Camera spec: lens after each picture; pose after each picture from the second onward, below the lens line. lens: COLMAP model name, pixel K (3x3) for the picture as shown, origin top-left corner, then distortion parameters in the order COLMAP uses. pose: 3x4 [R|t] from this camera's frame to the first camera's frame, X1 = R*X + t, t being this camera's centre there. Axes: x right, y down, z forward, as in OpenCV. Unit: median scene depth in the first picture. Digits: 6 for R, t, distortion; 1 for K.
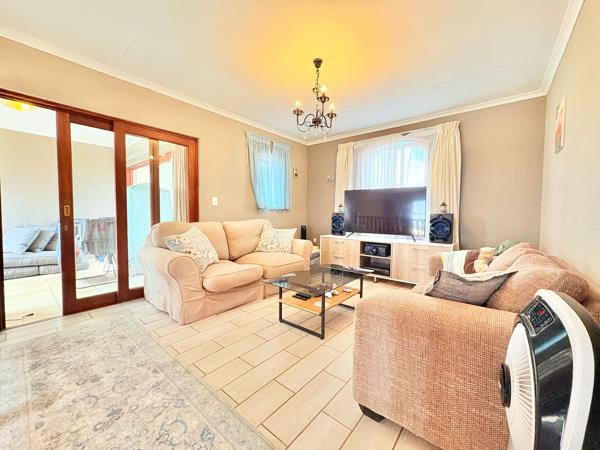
lens RADIAL K [[239.1, 0, 300.3], [0, 239.1, 223.1], [0, 0, 1]] dist [0.004544, 0.000267]
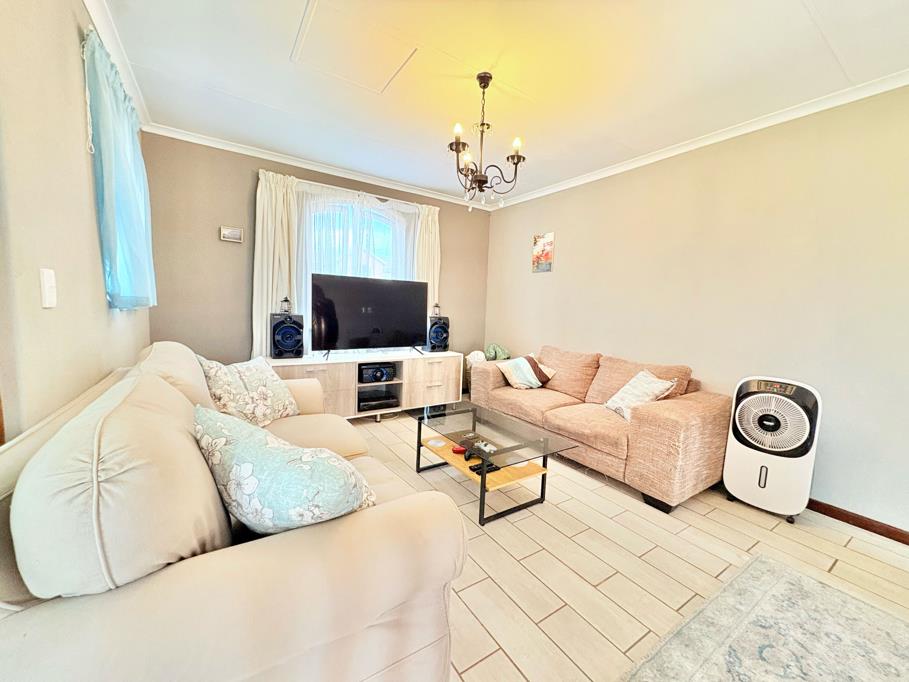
lens RADIAL K [[362.2, 0, 454.5], [0, 362.2, 341.7], [0, 0, 1]] dist [0.004544, 0.000267]
pose [[0.294657, -0.095734, 0.950796, -0.562962], [0.004701, 0.995102, 0.098738, -0.071349], [-0.955591, -0.024624, 0.293664, 0.516660]]
